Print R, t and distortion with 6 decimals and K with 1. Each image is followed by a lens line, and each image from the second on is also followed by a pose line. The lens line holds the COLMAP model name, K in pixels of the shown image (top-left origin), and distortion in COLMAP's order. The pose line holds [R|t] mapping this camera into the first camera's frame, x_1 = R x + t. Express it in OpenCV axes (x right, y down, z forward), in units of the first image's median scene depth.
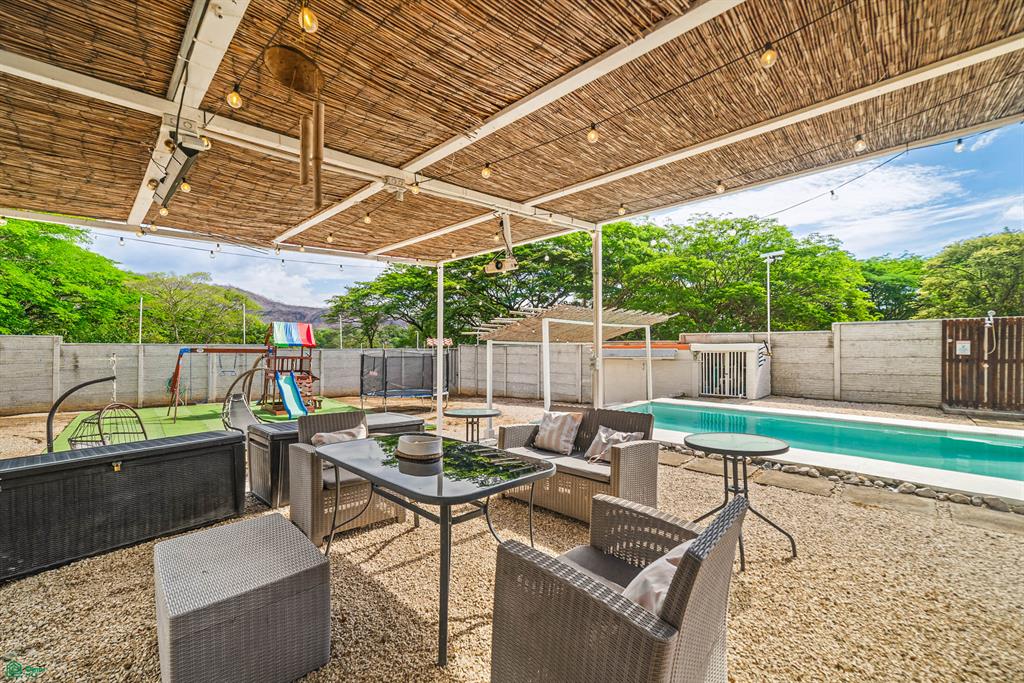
lens RADIAL K [[459.7, 0, 513.2], [0, 459.7, 345.4], [0, 0, 1]] dist [-0.004896, -0.000382]
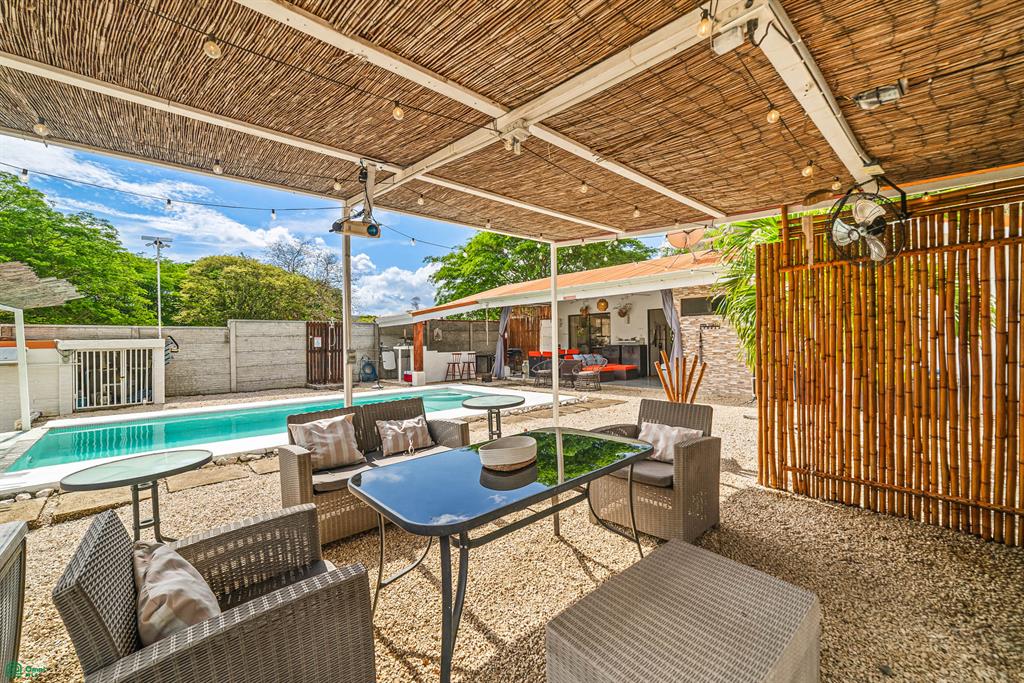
lens RADIAL K [[459.7, 0, 516.3], [0, 459.7, 341.4], [0, 0, 1]] dist [-0.004896, -0.000382]
pose [[-0.033842, -0.000602, 0.999427, -0.396164], [0.010163, 0.999948, 0.000946, 0.006874], [-0.999376, 0.010189, -0.033834, 0.383783]]
